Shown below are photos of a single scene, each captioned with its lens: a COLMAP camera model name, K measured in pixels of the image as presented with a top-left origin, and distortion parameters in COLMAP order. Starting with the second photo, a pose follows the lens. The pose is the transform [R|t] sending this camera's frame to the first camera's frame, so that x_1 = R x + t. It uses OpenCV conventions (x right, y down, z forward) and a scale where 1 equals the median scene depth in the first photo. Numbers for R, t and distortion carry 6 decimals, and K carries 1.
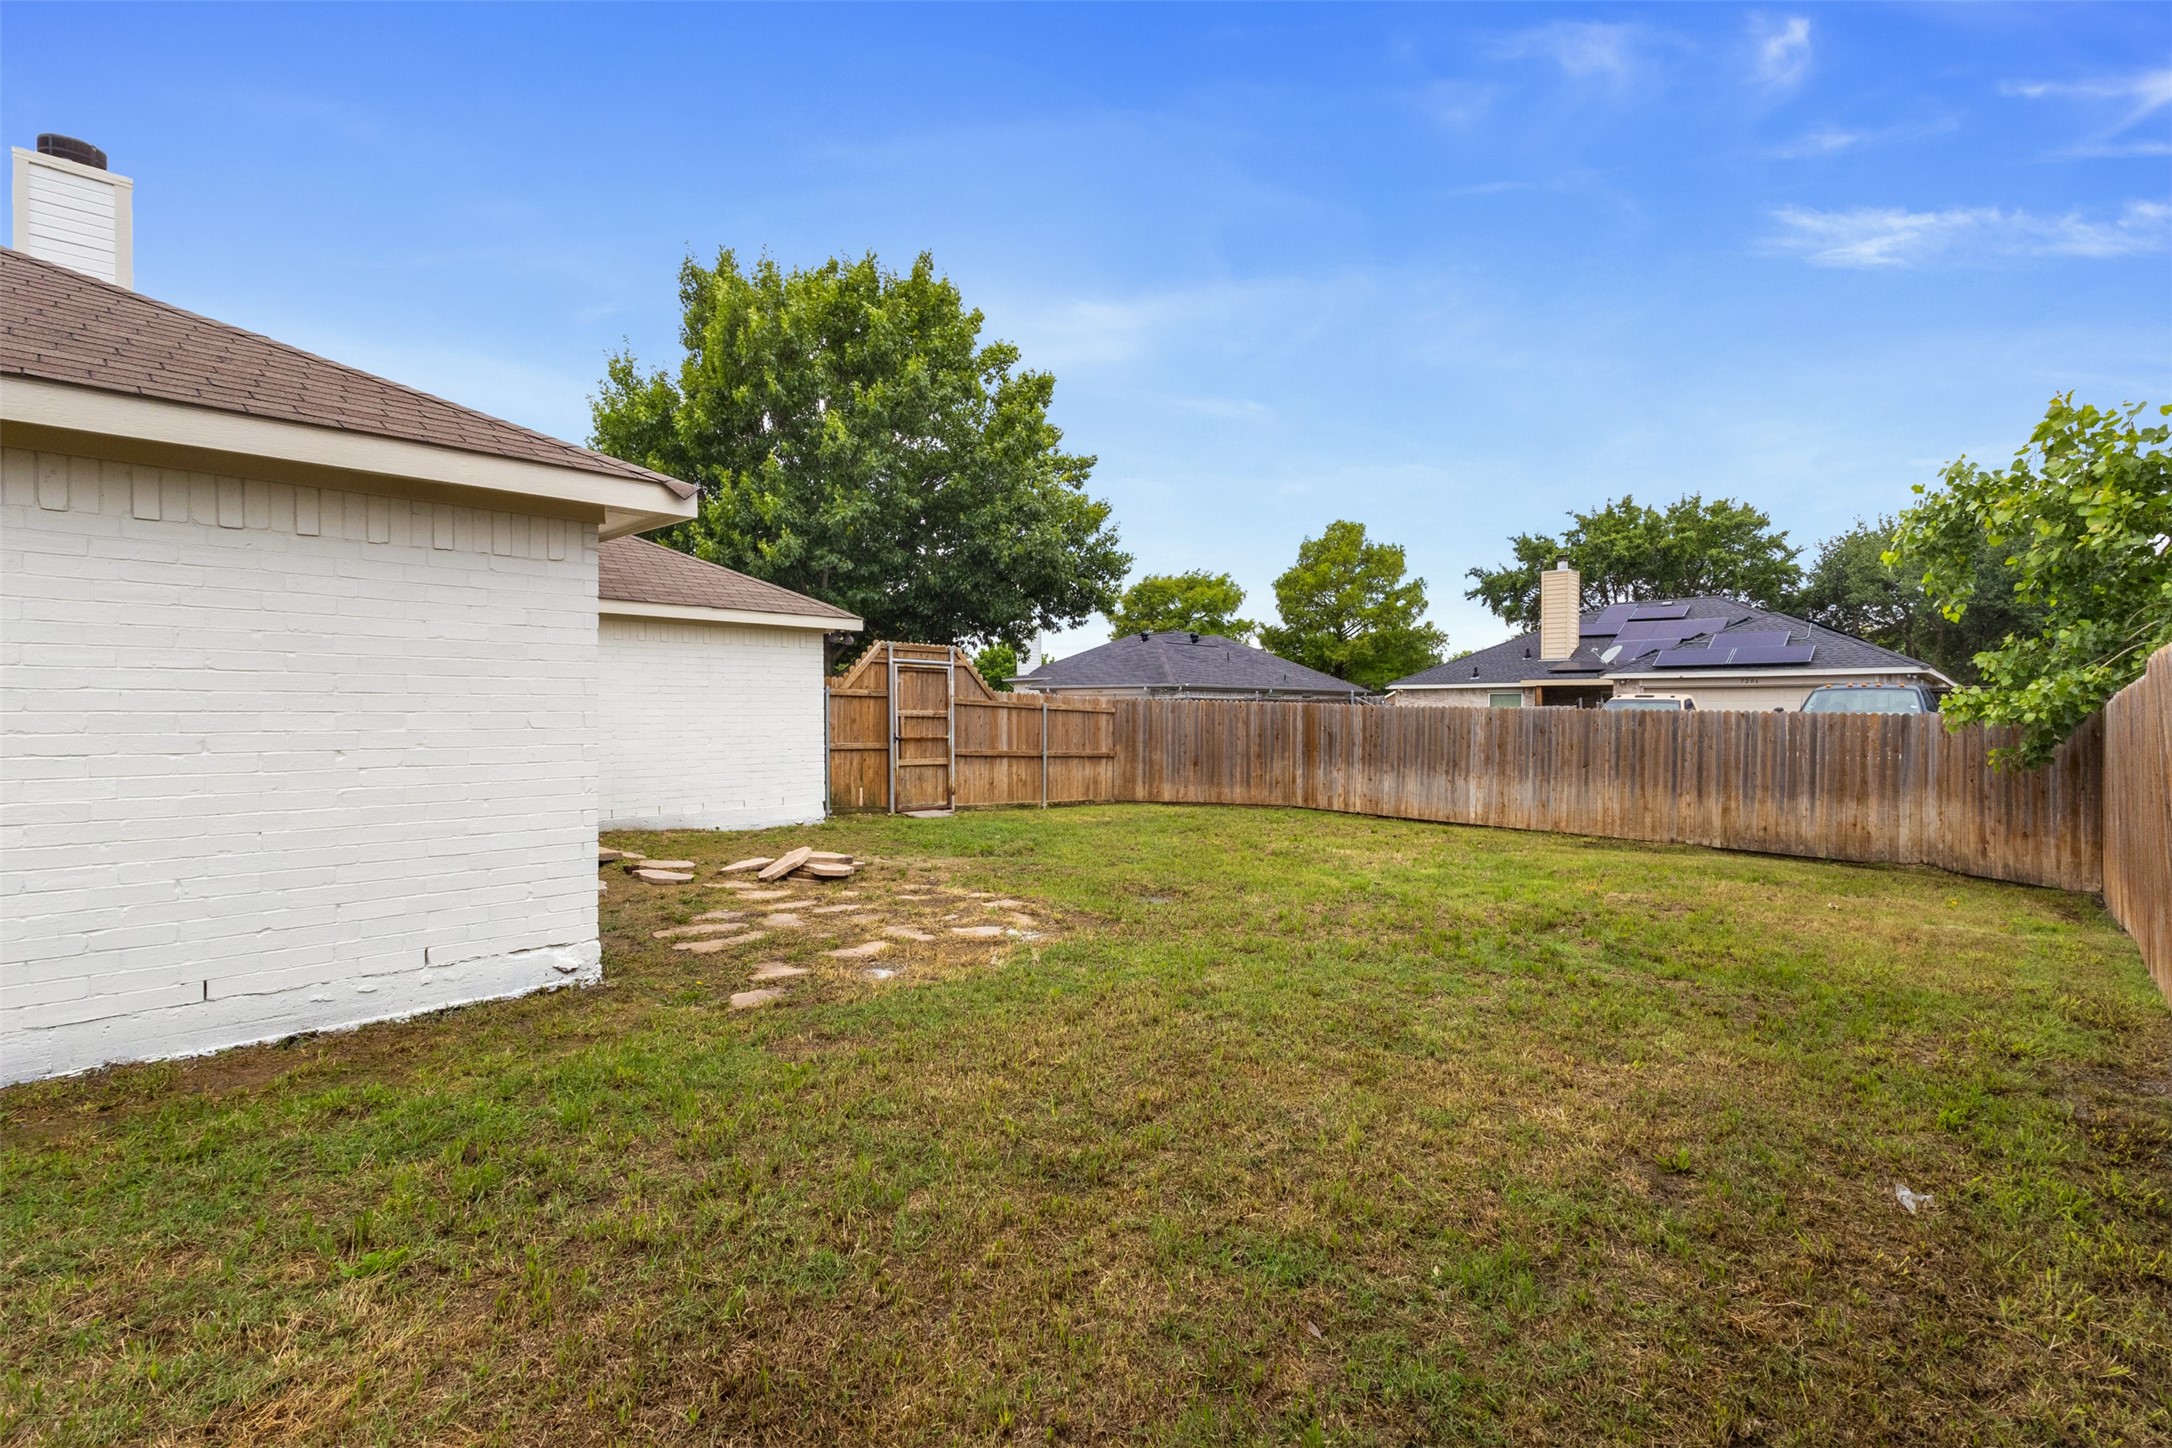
lens RADIAL K [[987.1, 0, 1085.6], [0, 987.1, 722.8], [0, 0, 1]] dist [-0.003616, -0.000149]
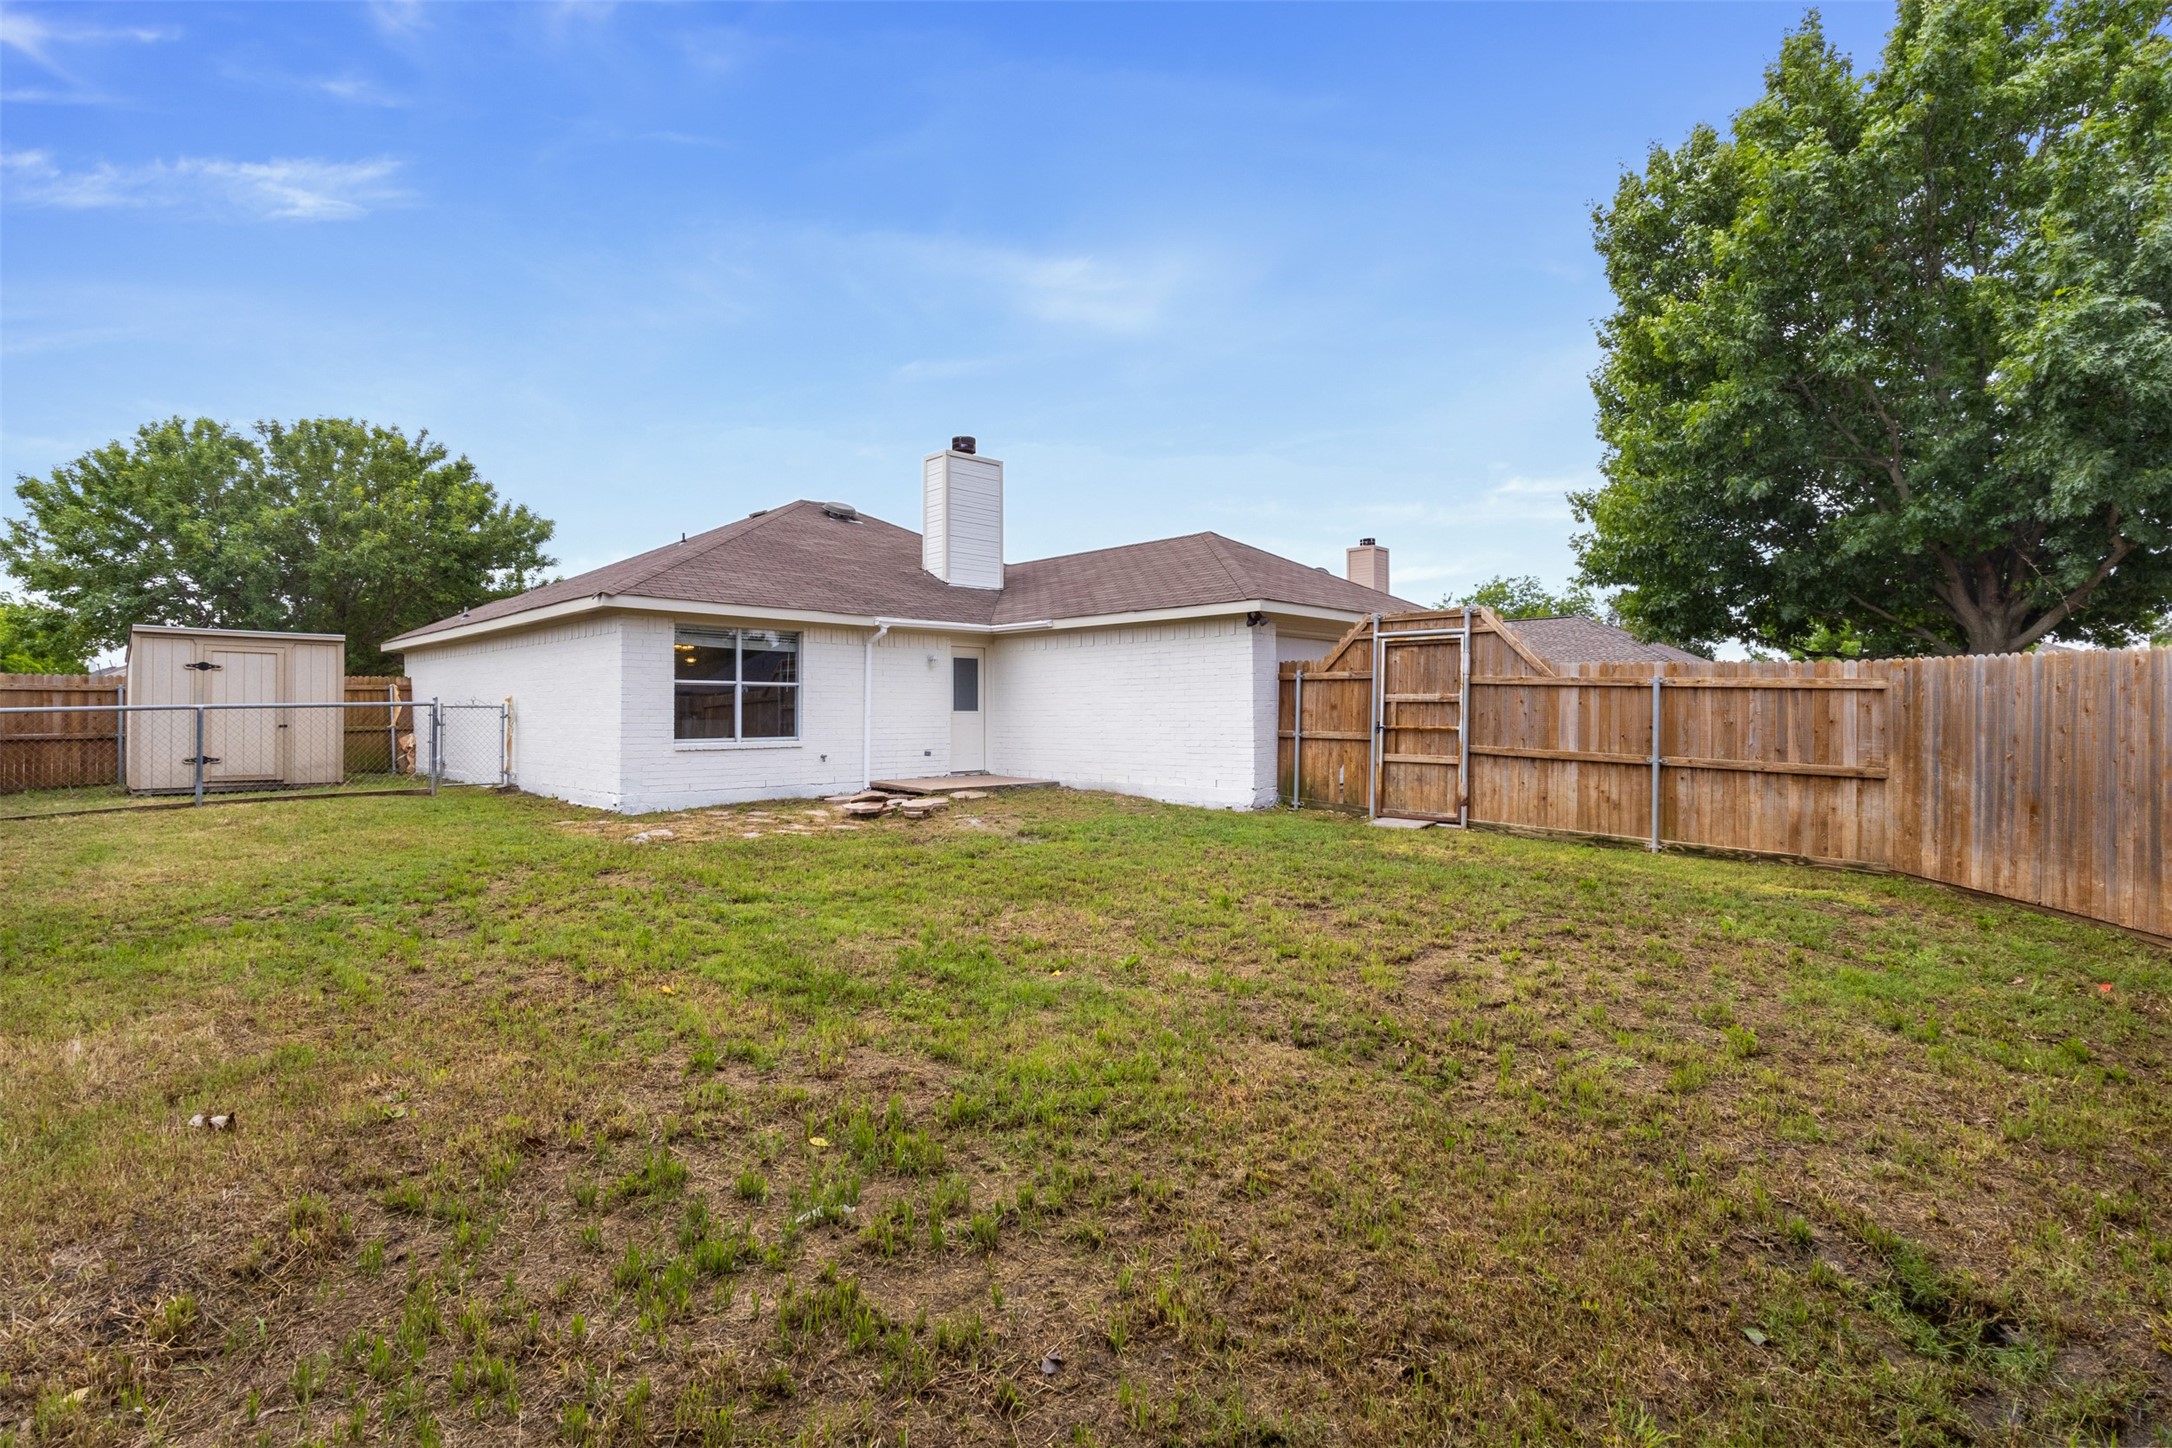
lens RADIAL K [[987.1, 0, 1085.6], [0, 987.1, 718.9], [0, 0, 1]] dist [-0.003616, -0.000149]
pose [[-0.001113, 0.000257, -0.999999, 0.597204], [-0.009132, 0.999958, 0.000267, 0.009168], [0.999958, 0.009133, -0.001110, 0.697782]]
